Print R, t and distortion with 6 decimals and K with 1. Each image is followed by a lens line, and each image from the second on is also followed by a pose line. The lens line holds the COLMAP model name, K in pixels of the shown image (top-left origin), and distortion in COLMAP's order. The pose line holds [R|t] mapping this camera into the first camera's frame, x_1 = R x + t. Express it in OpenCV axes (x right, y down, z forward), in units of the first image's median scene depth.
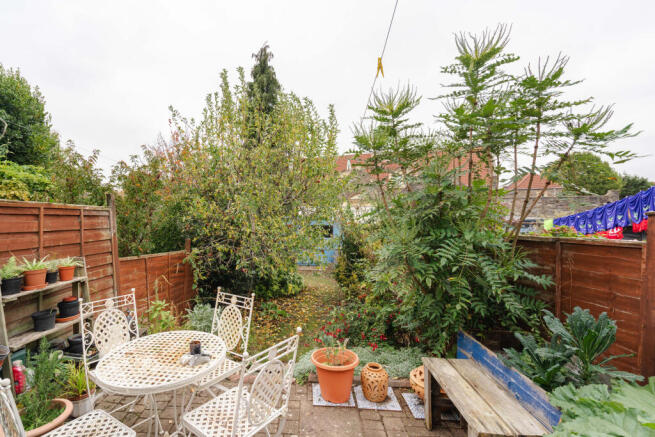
lens RADIAL K [[327.0, 0, 295.6], [0, 327.0, 207.7], [0, 0, 1]] dist [-0.002559, -0.000141]
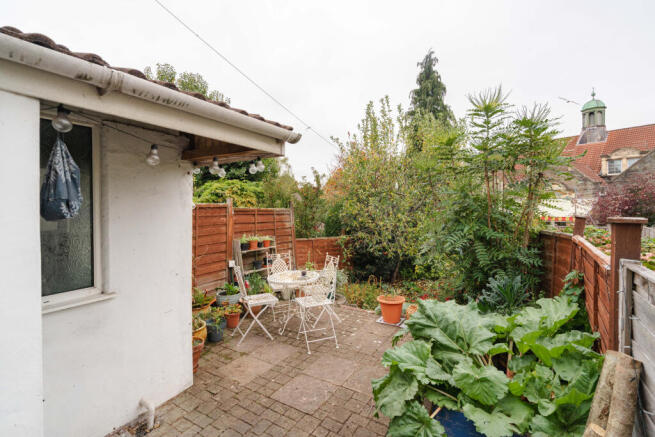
lens RADIAL K [[302.7, 0, 327.5], [0, 302.7, 218.5], [0, 0, 1]] dist [-0.001906, 0.000063]
pose [[0.890272, 0.007374, -0.455370, 0.337035], [0.016603, 0.998679, 0.048633, -0.025703], [0.455127, -0.050857, 0.888973, -0.333391]]
